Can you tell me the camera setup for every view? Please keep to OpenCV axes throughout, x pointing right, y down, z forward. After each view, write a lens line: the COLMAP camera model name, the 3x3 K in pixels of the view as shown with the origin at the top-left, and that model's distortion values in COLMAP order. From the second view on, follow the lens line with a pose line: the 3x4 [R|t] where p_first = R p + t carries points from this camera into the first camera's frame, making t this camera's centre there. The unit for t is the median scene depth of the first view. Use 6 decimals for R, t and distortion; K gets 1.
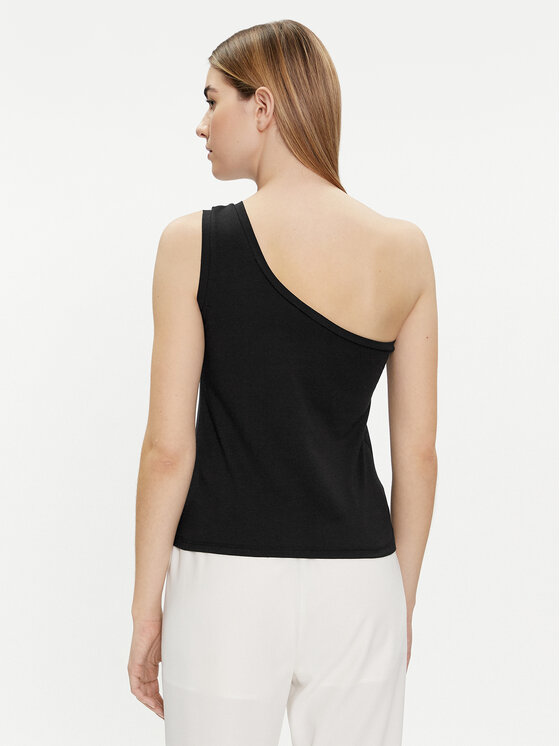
lens RADIAL K [[1065.5, 0, 281.1], [0, 1065.5, 372.3], [0, 0, 1]] dist [-0.028938, 0.000000]
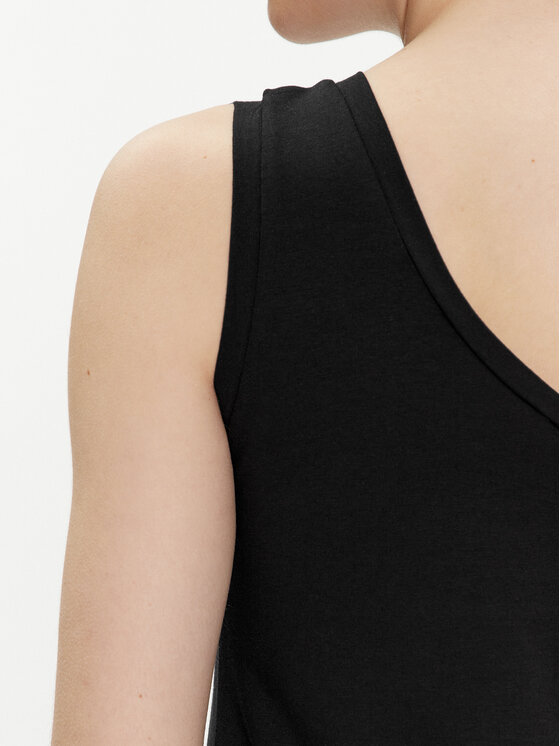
lens RADIAL K [[1912.5, 0, 280.0], [0, 1912.5, 373.1], [0, 0, 1]] dist [-0.064534, 0.000000]
pose [[0.999121, 0.009048, -0.040919, -0.036659], [-0.011461, 0.998185, -0.059128, -0.038904], [0.040310, 0.059545, 0.997411, 0.445153]]
